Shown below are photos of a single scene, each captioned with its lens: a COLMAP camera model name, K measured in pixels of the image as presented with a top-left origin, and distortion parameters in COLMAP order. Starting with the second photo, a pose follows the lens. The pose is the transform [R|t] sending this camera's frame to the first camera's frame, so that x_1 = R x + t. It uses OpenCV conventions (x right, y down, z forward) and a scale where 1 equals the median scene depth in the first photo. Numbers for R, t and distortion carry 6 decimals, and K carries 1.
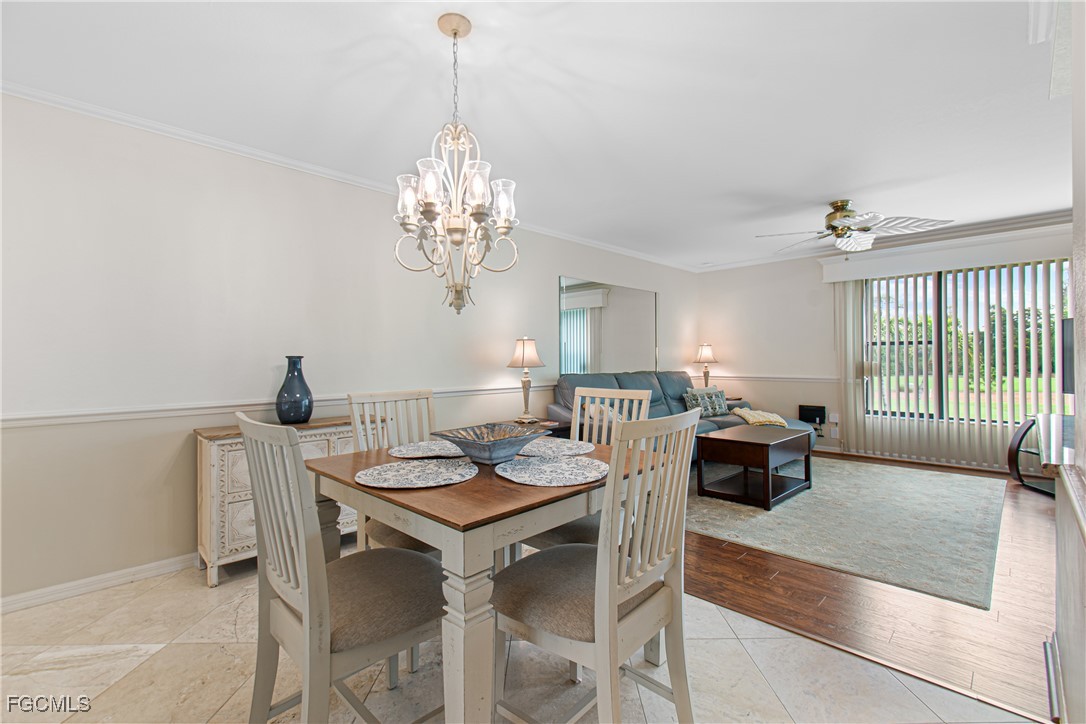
lens RADIAL K [[479.3, 0, 549.8], [0, 479.3, 349.9], [0, 0, 1]] dist [0.005739, -0.000611]
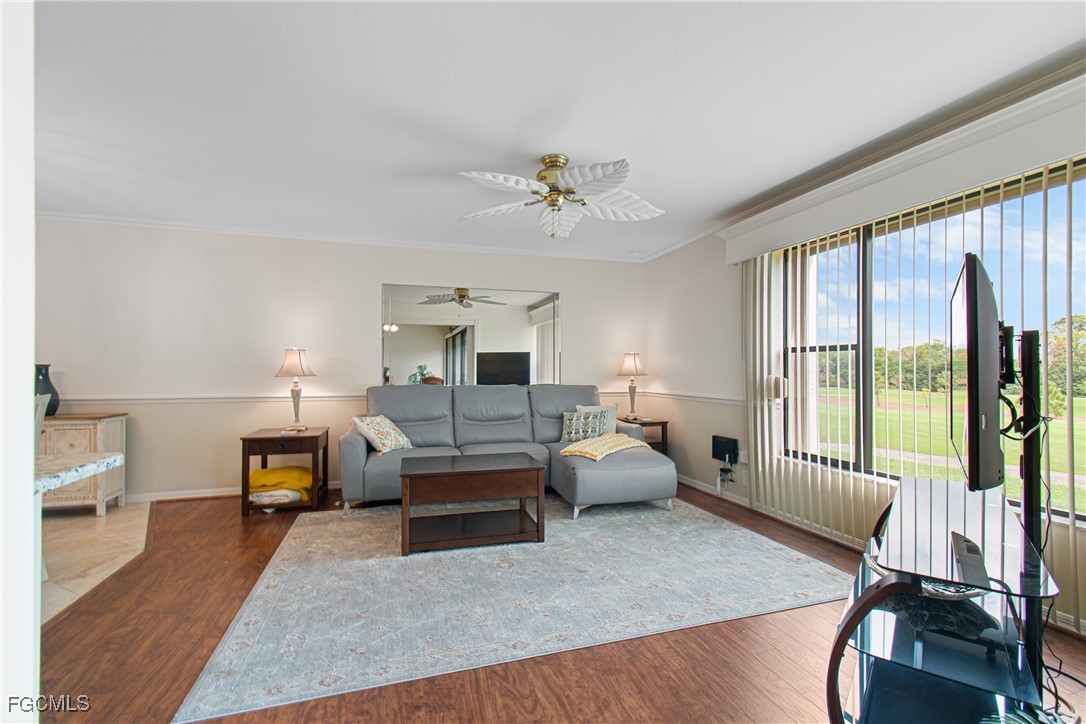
lens RADIAL K [[484.6, 0, 543.0], [0, 484.6, 362.0], [0, 0, 1]] dist [-0.001313, -0.000218]
pose [[0.889107, 0.000725, -0.457699, 1.210201], [0.000253, 0.999998, 0.002075, 0.004002], [0.457700, -0.001961, 0.889105, 0.436515]]
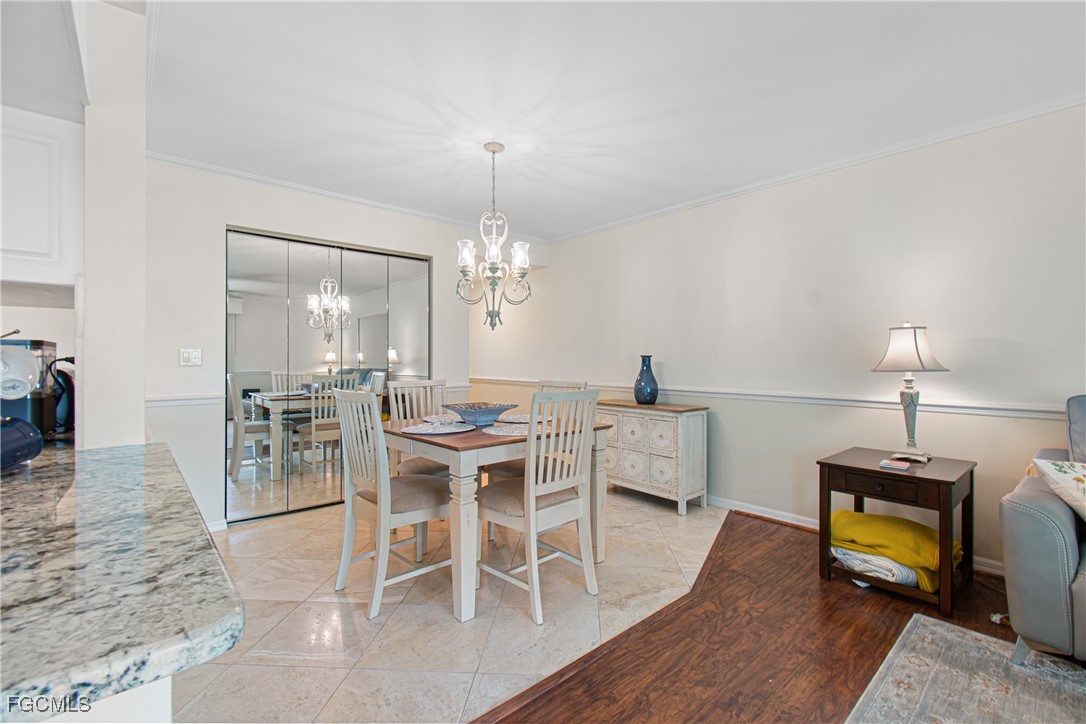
lens RADIAL K [[474.7, 0, 553.8], [0, 474.7, 360.5], [0, 0, 1]] dist [-0.003237, -0.000772]
pose [[-0.044877, 0.011372, -0.998928, 0.802767], [0.021347, 0.999718, 0.010422, 0.007075], [0.998764, -0.020856, -0.045107, 0.763262]]
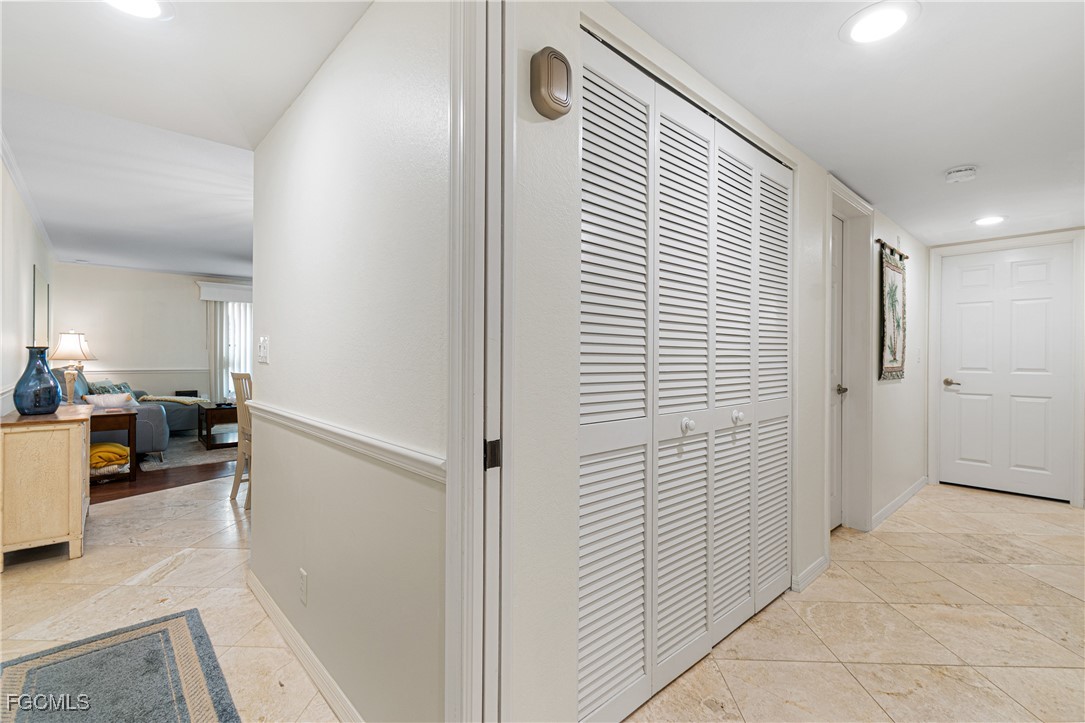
lens RADIAL K [[484.2, 0, 542.5], [0, 484.2, 361.5], [0, 0, 1]] dist [-0.001313, -0.000218]
pose [[0.047427, 0.000209, 0.998875, -1.407768], [-0.027096, 0.999632, 0.001077, 0.013801], [-0.998507, -0.027117, 0.047415, -0.074732]]
